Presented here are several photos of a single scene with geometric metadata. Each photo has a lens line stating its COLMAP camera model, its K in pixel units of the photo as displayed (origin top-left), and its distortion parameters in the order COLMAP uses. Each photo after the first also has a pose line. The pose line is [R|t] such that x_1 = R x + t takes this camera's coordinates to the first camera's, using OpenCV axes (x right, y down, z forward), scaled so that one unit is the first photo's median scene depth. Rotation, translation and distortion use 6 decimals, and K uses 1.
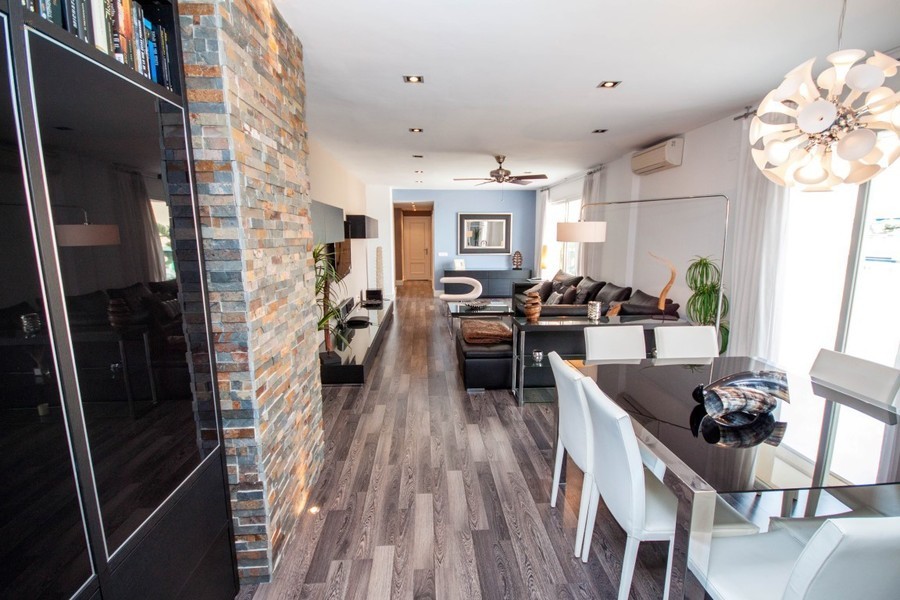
lens RADIAL K [[417.9, 0, 449.1], [0, 417.9, 304.1], [0, 0, 1]] dist [0.001386, 0.000374]
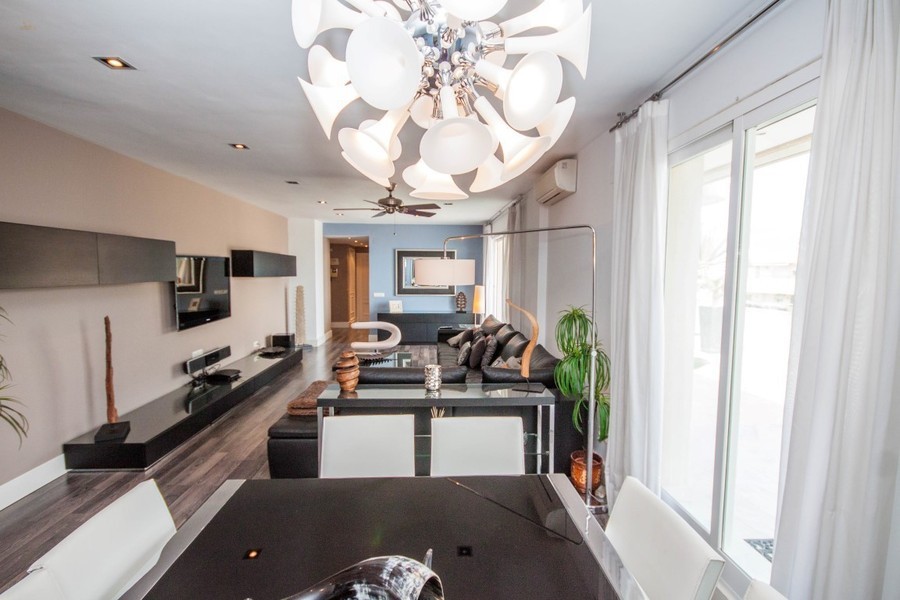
lens RADIAL K [[430.0, 0, 452.0], [0, 430.0, 302.8], [0, 0, 1]] dist [-0.004095, -0.000814]
pose [[0.999942, 0.009500, -0.005064, 0.186512], [-0.009934, 0.995528, -0.093942, -0.021832], [0.004149, 0.093987, 0.995565, 0.110650]]
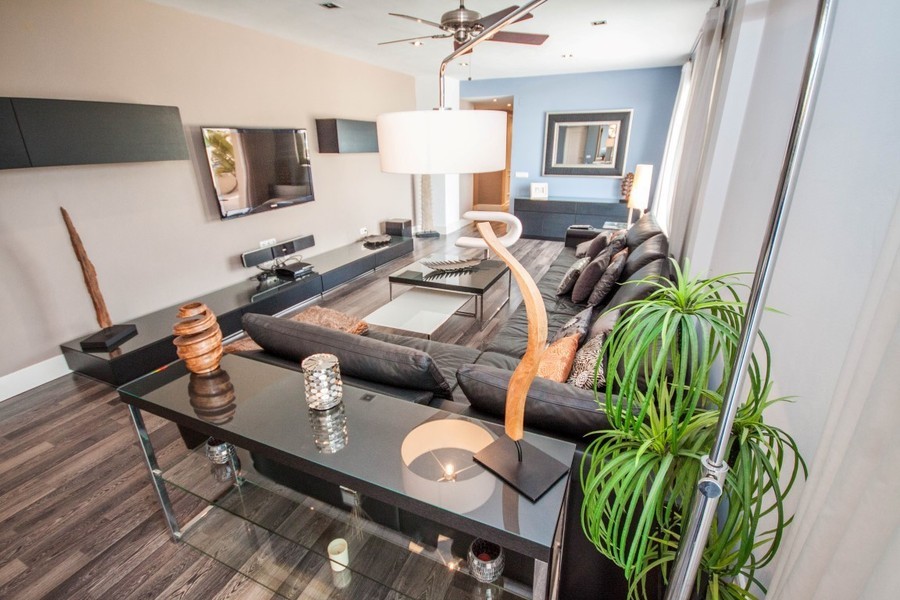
lens RADIAL K [[417.9, 0, 449.1], [0, 417.9, 304.1], [0, 0, 1]] dist [0.001386, 0.000374]
pose [[0.890184, 0.158859, -0.427008, 0.276548], [-0.071001, 0.974162, 0.214400, -0.061528], [0.450034, -0.160538, 0.878463, 0.355960]]
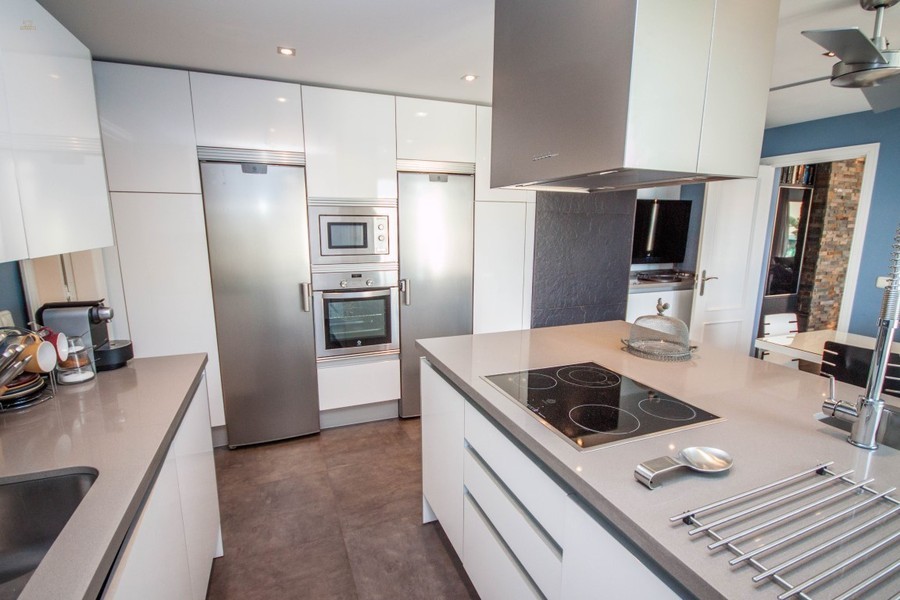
lens RADIAL K [[430.0, 0, 452.0], [0, 430.0, 302.8], [0, 0, 1]] dist [-0.004095, -0.000814]
pose [[0.313452, 0.179642, -0.932457, 0.336254], [-0.163883, 0.977443, 0.133218, 0.082216], [0.935355, 0.111057, 0.335822, -0.507918]]
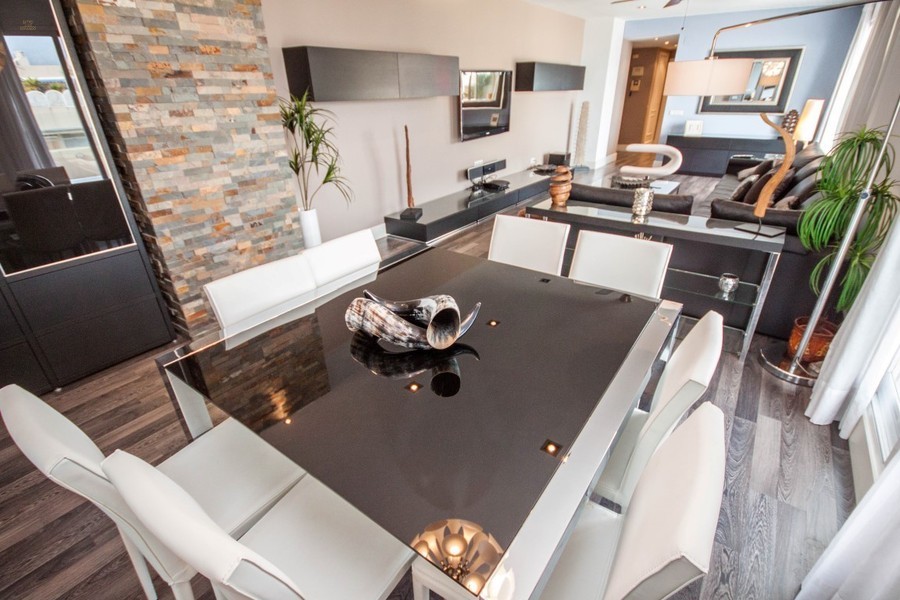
lens RADIAL K [[430.0, 0, 452.0], [0, 430.0, 302.8], [0, 0, 1]] dist [-0.004095, -0.000814]
pose [[0.774552, 0.274118, -0.570025, 0.268527], [-0.090243, 0.939883, 0.329356, -0.017202], [0.626039, -0.203663, 0.752726, 0.103338]]
